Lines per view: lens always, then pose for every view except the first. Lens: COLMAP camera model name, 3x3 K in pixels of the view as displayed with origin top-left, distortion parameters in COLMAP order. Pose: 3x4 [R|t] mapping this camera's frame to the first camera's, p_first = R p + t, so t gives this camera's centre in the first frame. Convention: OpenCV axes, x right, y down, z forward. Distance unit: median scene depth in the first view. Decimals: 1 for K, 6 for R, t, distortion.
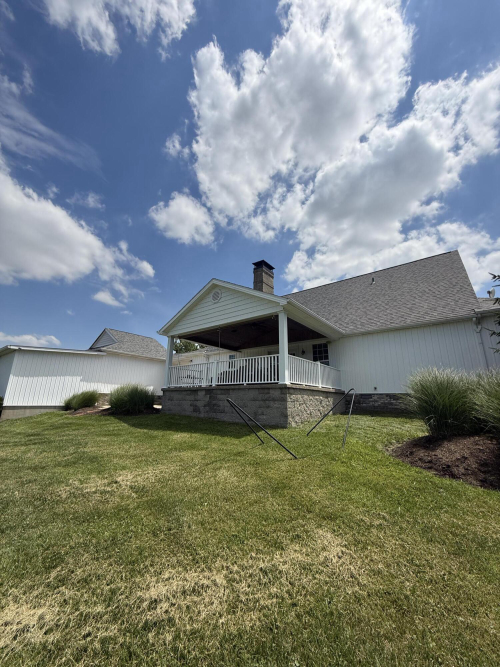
lens RADIAL K [[265.7, 0, 249.8], [0, 265.7, 331.1], [0, 0, 1]] dist [-0.001119, 0.000086]
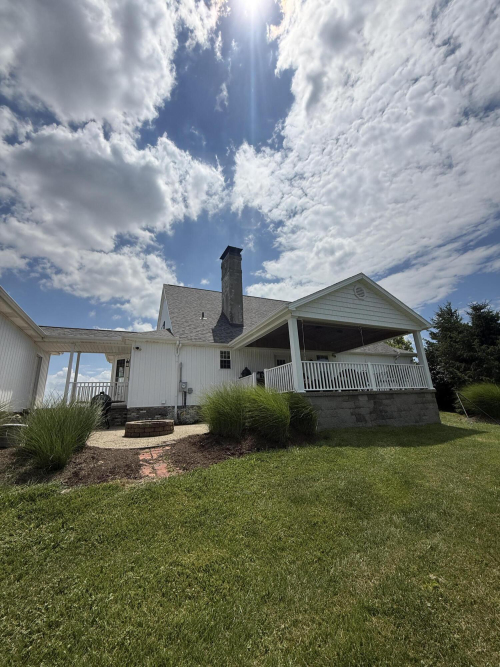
lens RADIAL K [[271.5, 0, 251.5], [0, 271.5, 331.7], [0, 0, 1]] dist [-0.001733, -0.000482]
pose [[0.462680, 0.202503, 0.863087, -1.071595], [-0.180016, 0.974740, -0.132198, 0.190387], [-0.868056, -0.094204, 0.487447, 0.846365]]
